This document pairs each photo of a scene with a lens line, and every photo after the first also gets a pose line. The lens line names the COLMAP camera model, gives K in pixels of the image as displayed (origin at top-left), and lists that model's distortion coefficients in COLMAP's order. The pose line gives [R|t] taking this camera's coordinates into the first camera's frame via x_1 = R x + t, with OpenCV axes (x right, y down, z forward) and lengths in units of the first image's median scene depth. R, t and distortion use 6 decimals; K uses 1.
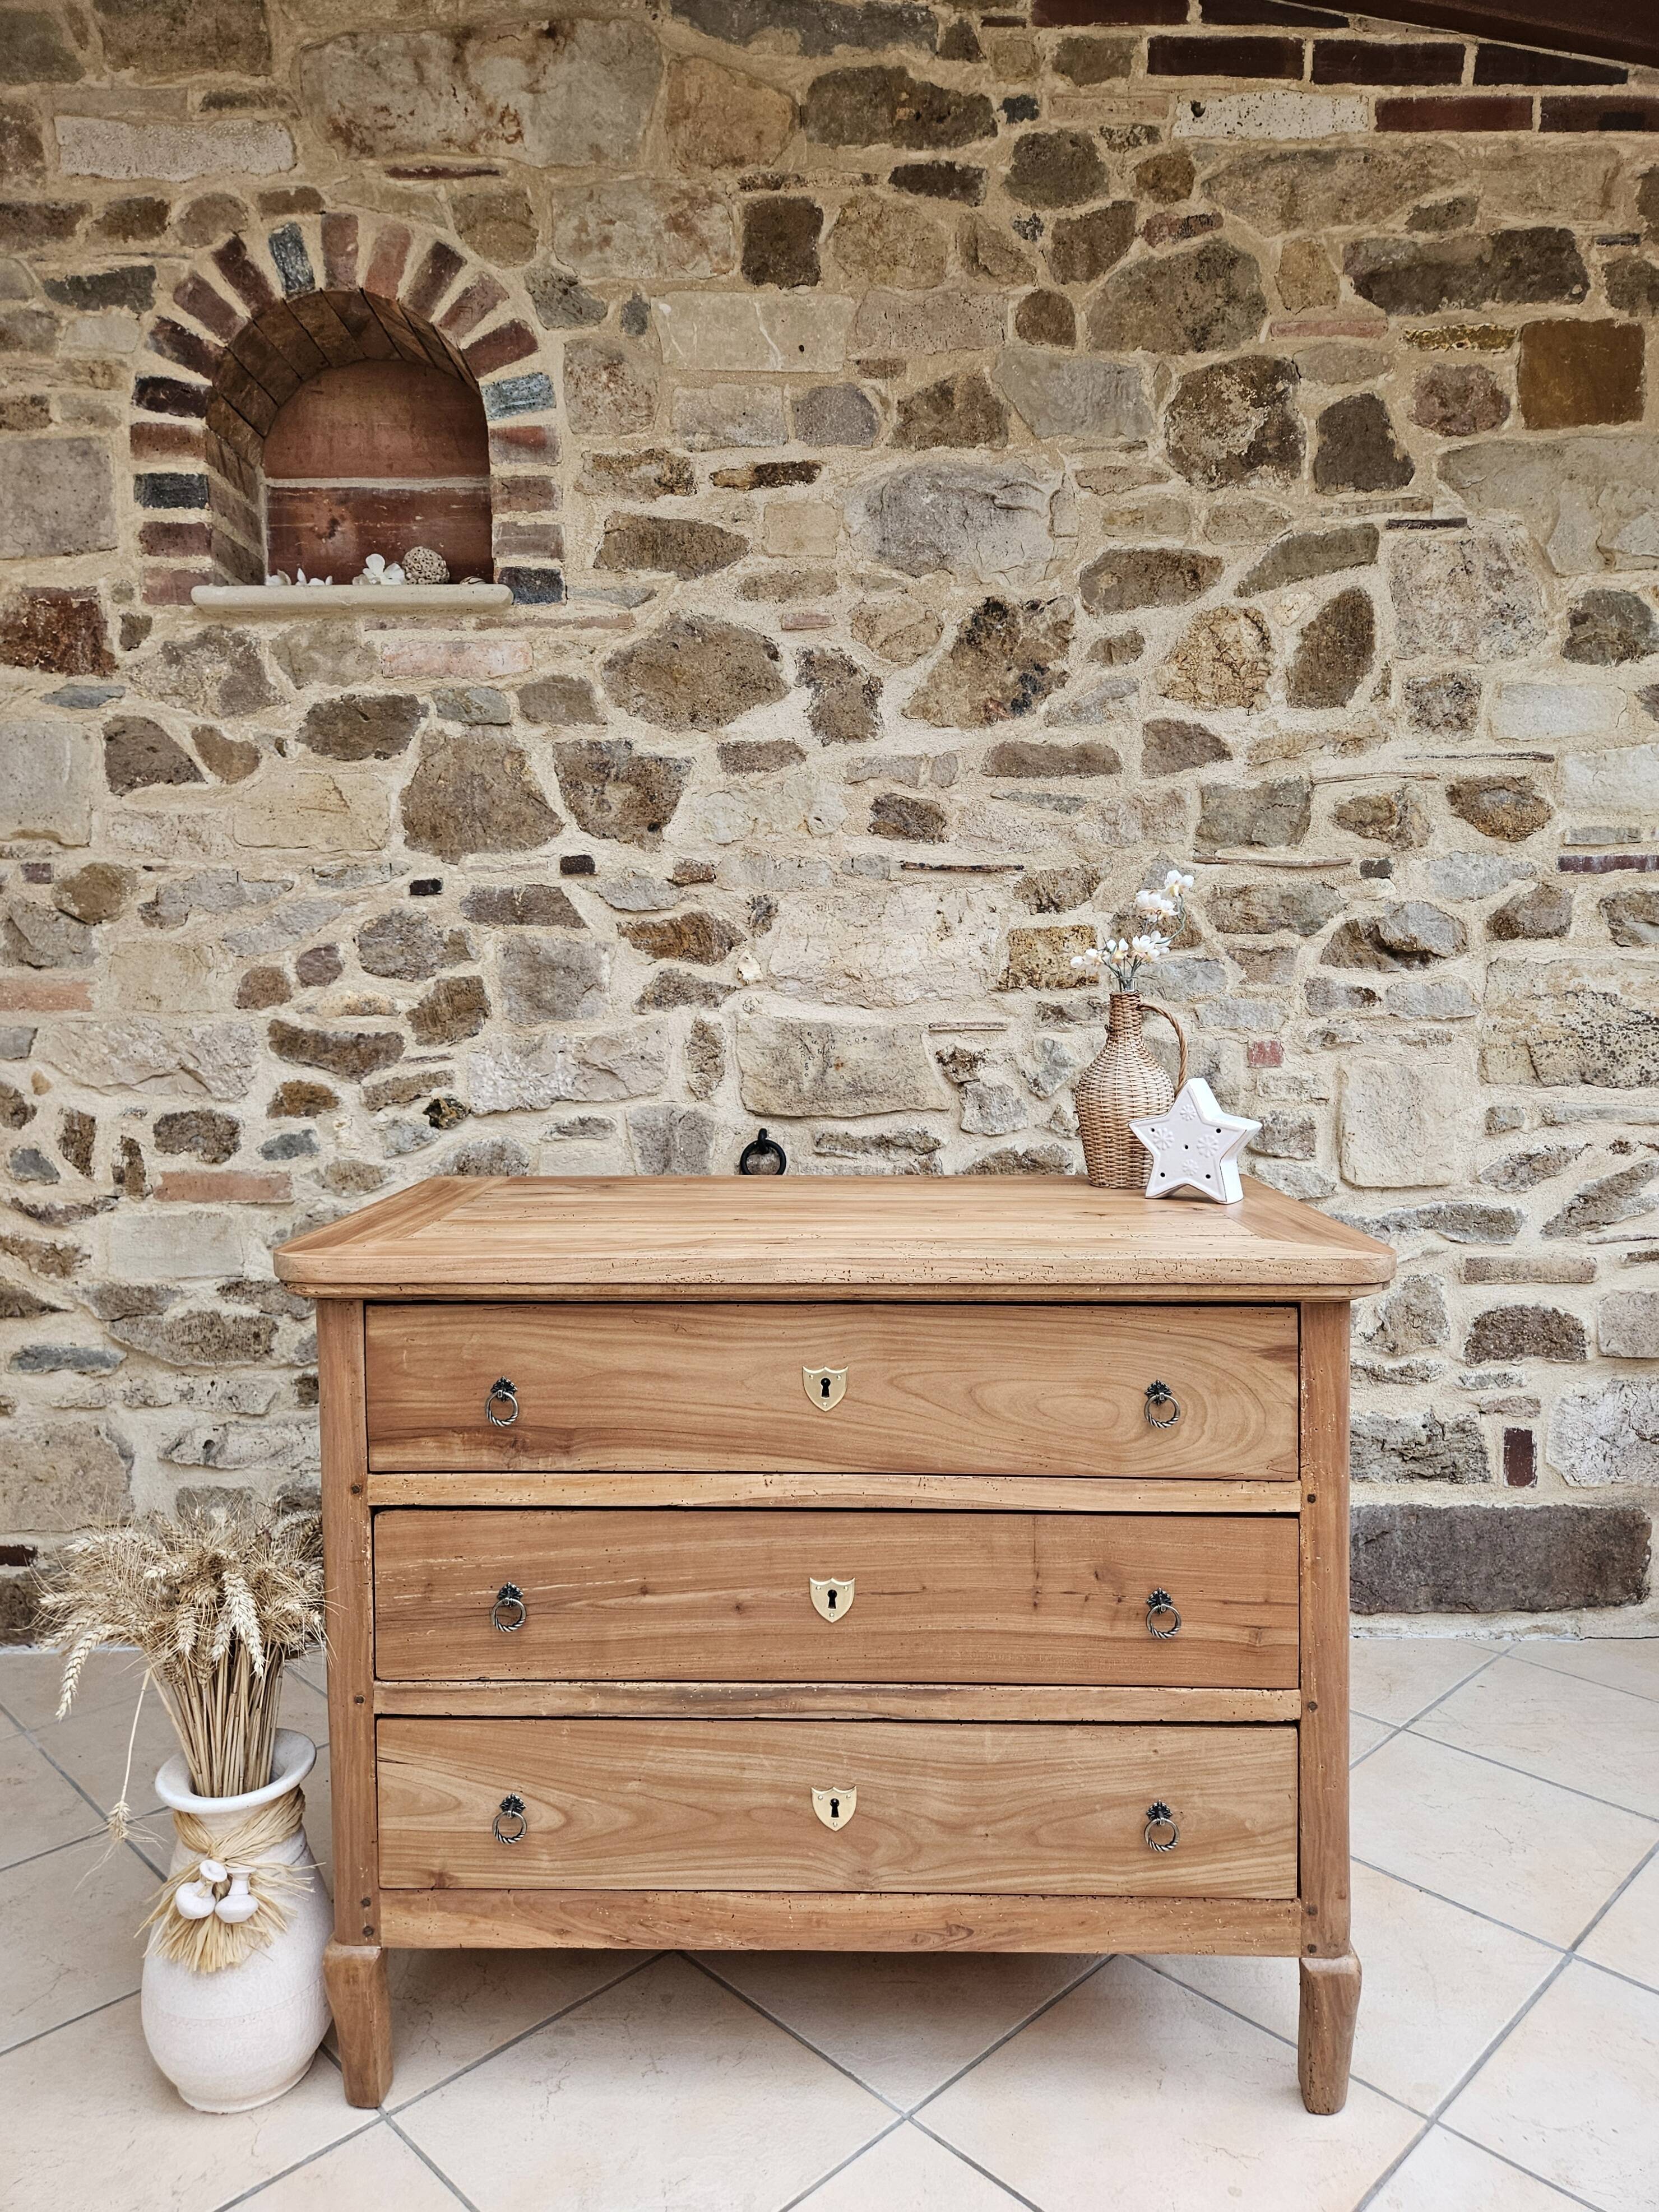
lens RADIAL K [[1474.2, 0, 821.1], [0, 1474.2, 1114.4], [0, 0, 1]] dist [0.065430, -0.060275]
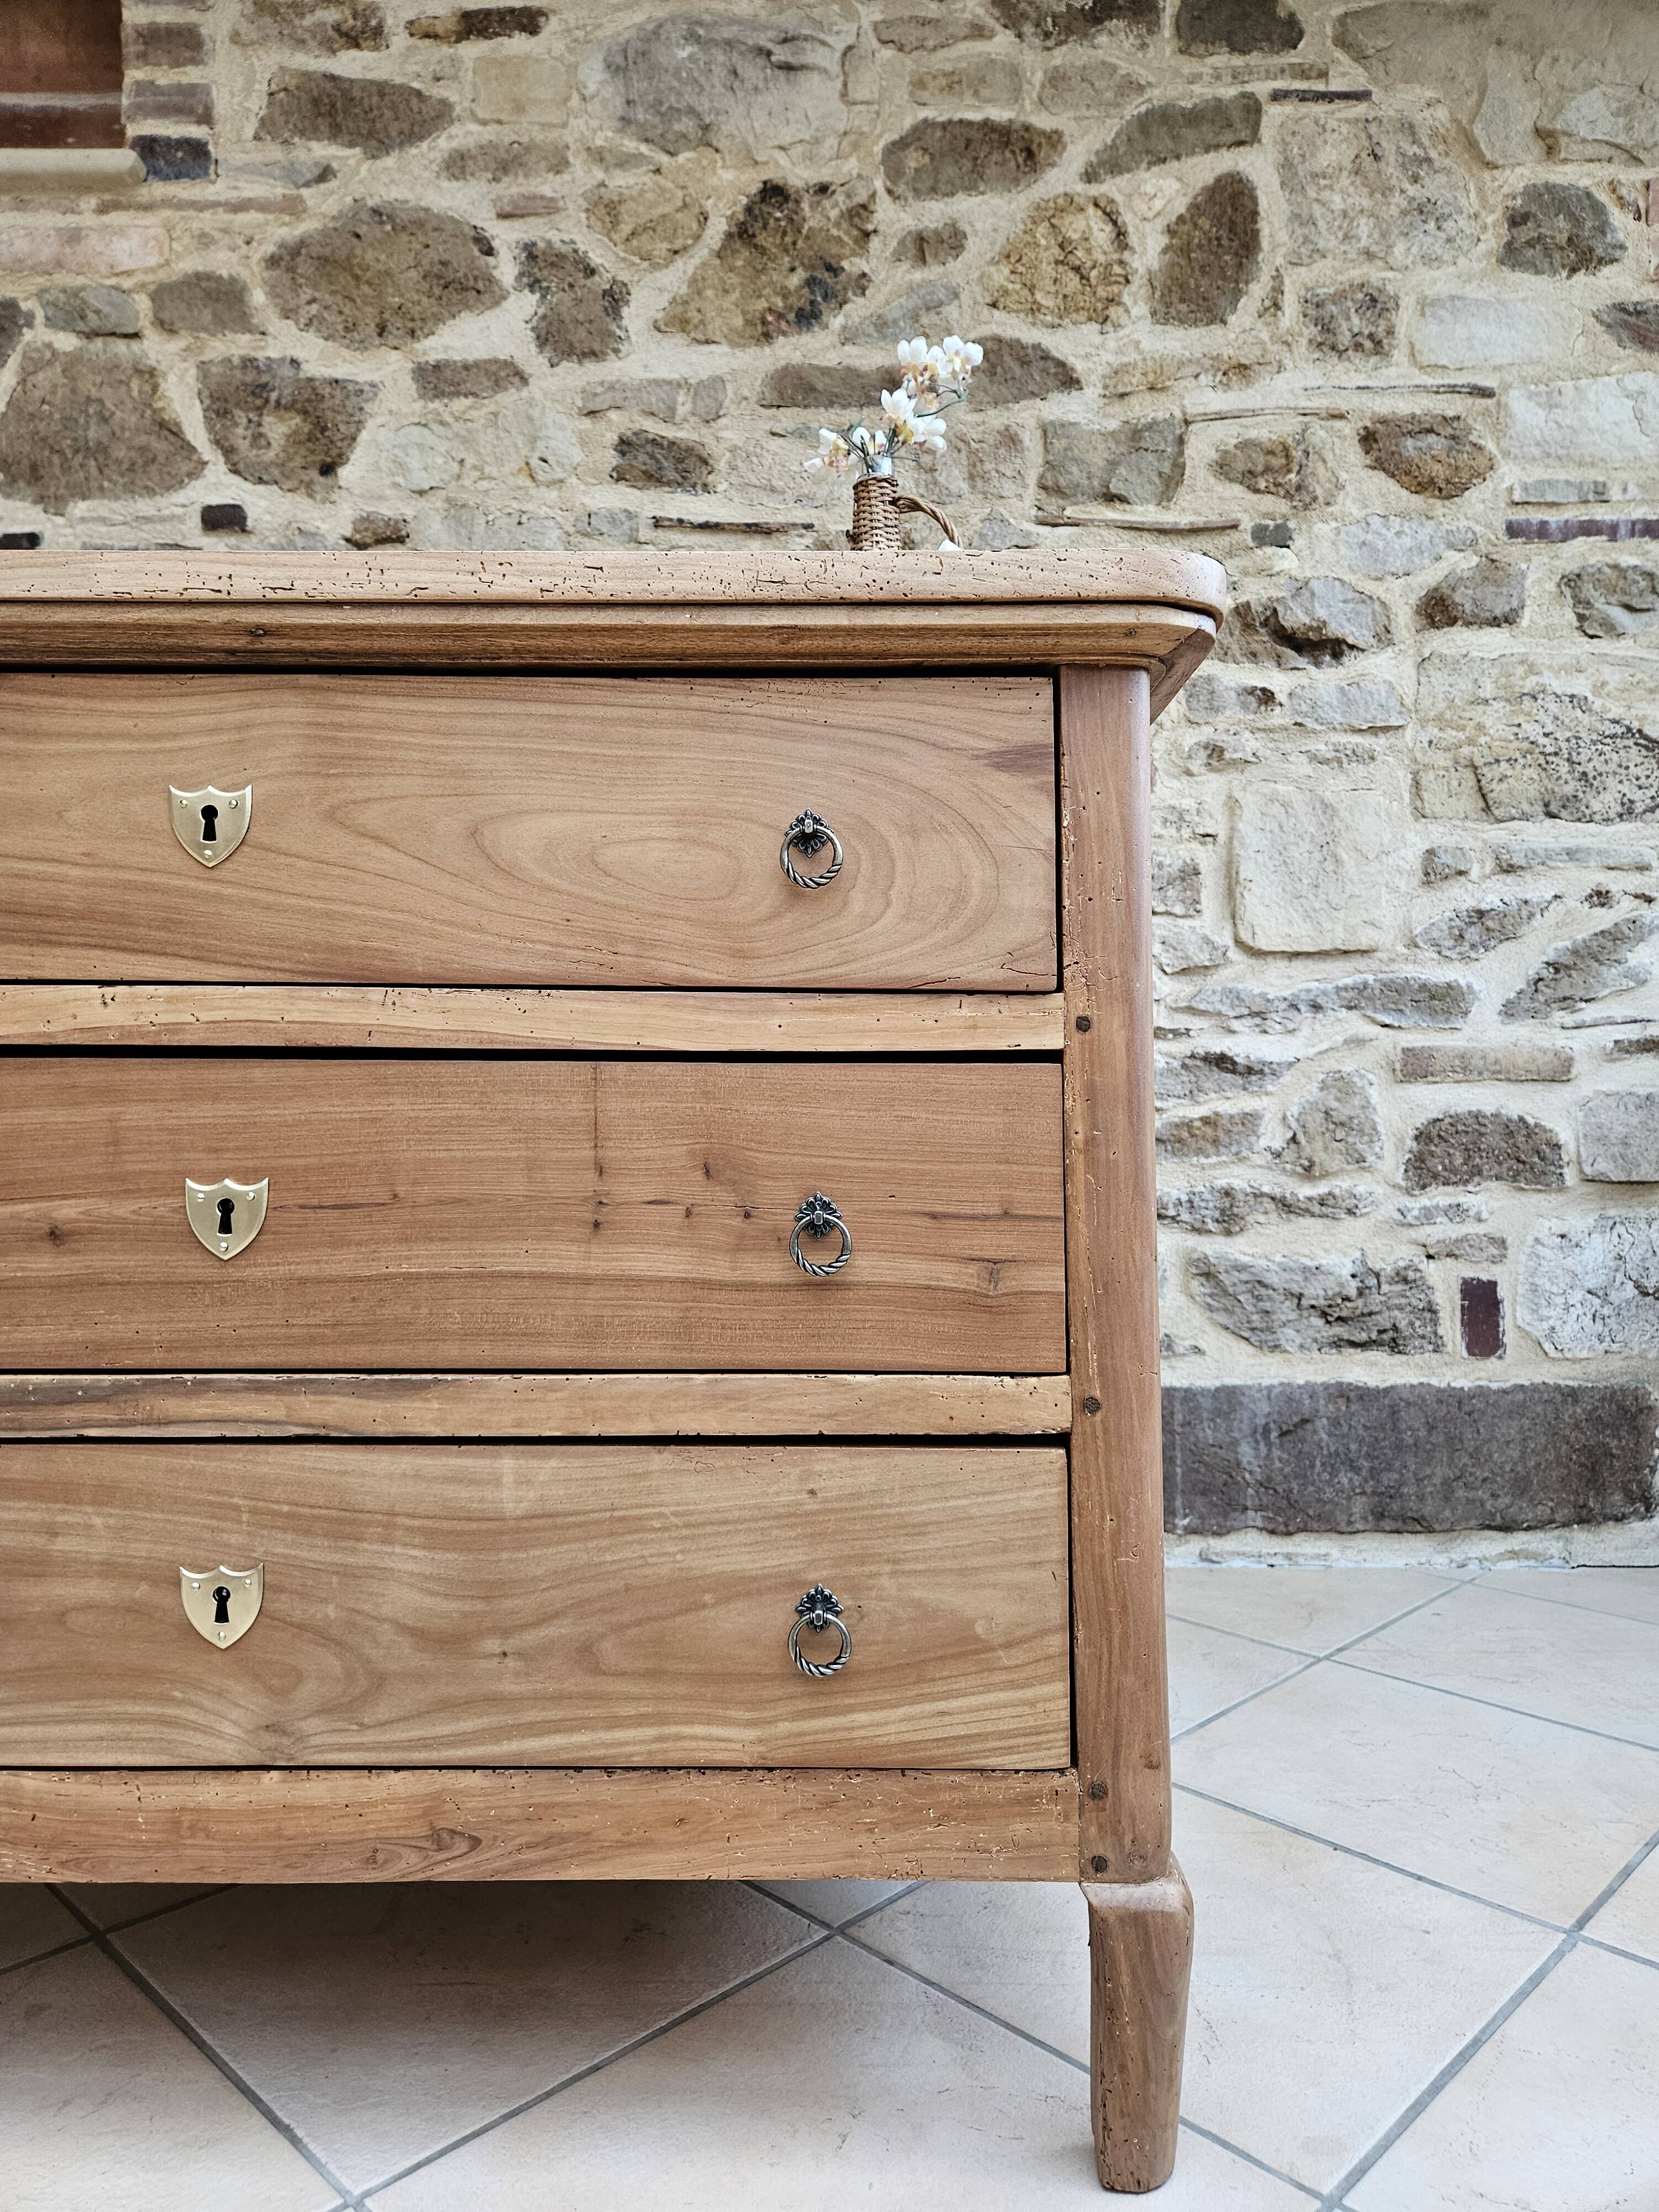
lens RADIAL K [[1474.2, 0, 818.6], [0, 1474.2, 1104.5], [0, 0, 1]] dist [0.065430, -0.060275]
pose [[0.999911, 0.003347, 0.012920, 0.131824], [-0.002209, 0.996196, -0.087109, 0.198982], [-0.013163, 0.087072, 0.996115, 0.264416]]
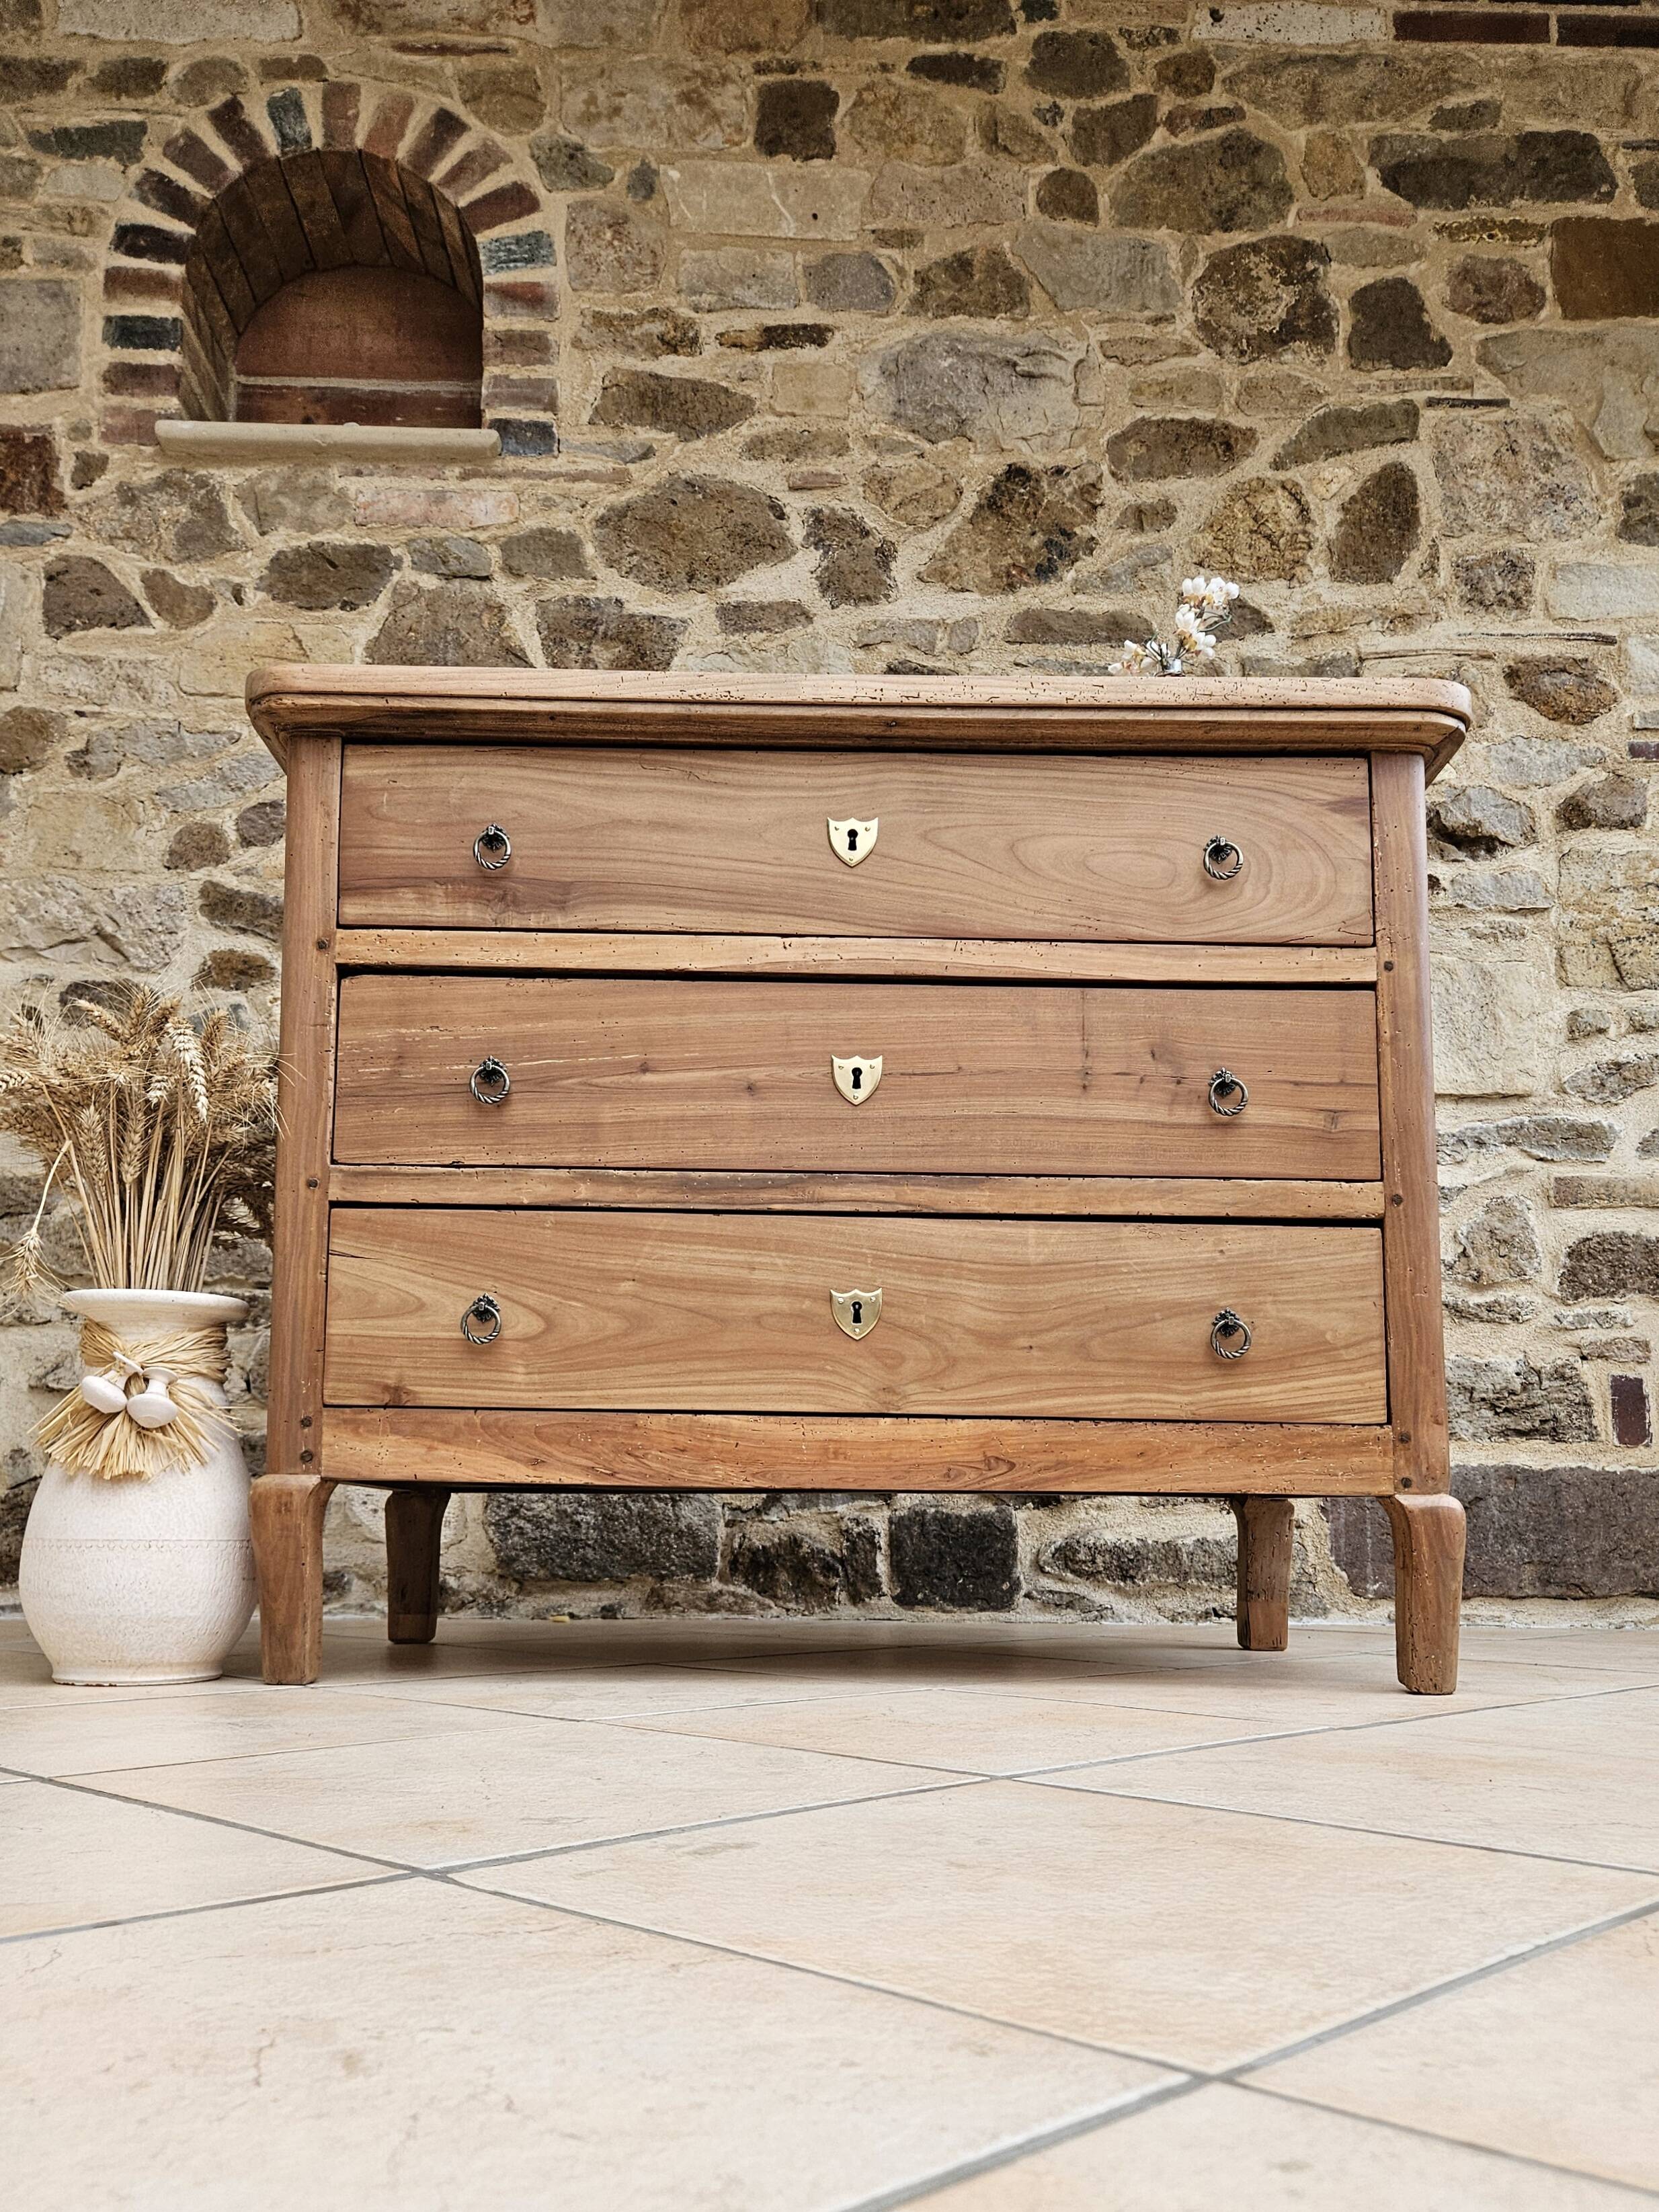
lens RADIAL K [[1780.8, 0, 832.1], [0, 1780.8, 1334.7], [0, 0, 1]] dist [0.069408, -0.064416]
pose [[0.999555, 0.016881, 0.024609, -0.018423], [-0.012016, 0.982496, -0.185895, 0.404715], [-0.027316, 0.185516, 0.982261, -0.013253]]
